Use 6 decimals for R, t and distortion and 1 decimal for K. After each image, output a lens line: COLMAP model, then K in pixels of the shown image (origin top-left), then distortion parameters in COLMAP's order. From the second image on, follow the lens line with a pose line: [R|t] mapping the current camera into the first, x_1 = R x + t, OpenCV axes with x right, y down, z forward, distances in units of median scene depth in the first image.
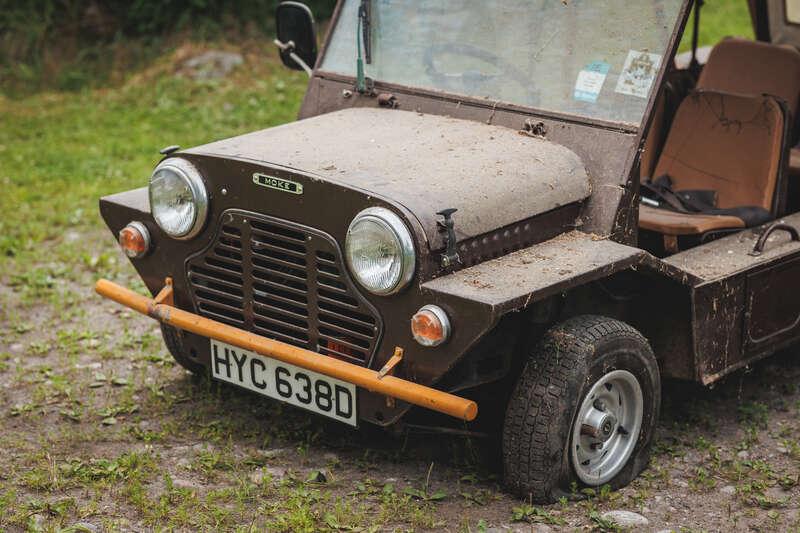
lens RADIAL K [[1892.0, 0, 400.0], [0, 1892.0, 266.5], [0, 0, 1]] dist [0.013162, -0.267958]
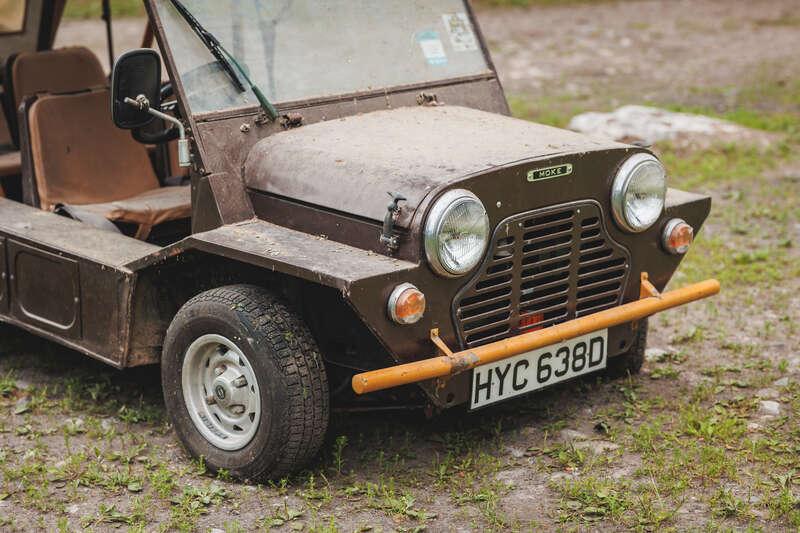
lens RADIAL K [[1892.0, 0, 400.0], [0, 1892.0, 266.5], [0, 0, 1]] dist [0.013162, -0.267958]
pose [[0.040080, -0.252581, 0.966745, -1.033818], [0.267029, 0.935041, 0.233227, -0.247926], [-0.962855, 0.248801, 0.104923, 0.949718]]
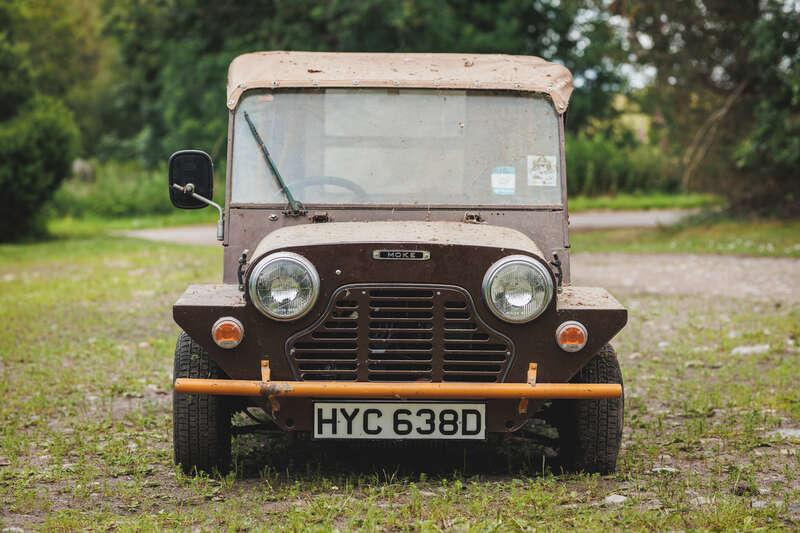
lens RADIAL K [[1892.0, 0, 400.0], [0, 1892.0, 266.5], [0, 0, 1]] dist [0.013162, -0.267958]
pose [[0.720870, -0.058073, 0.690633, -0.893498], [0.188555, 0.975330, -0.114798, 0.102549], [-0.666928, 0.212977, 0.714036, 0.110012]]
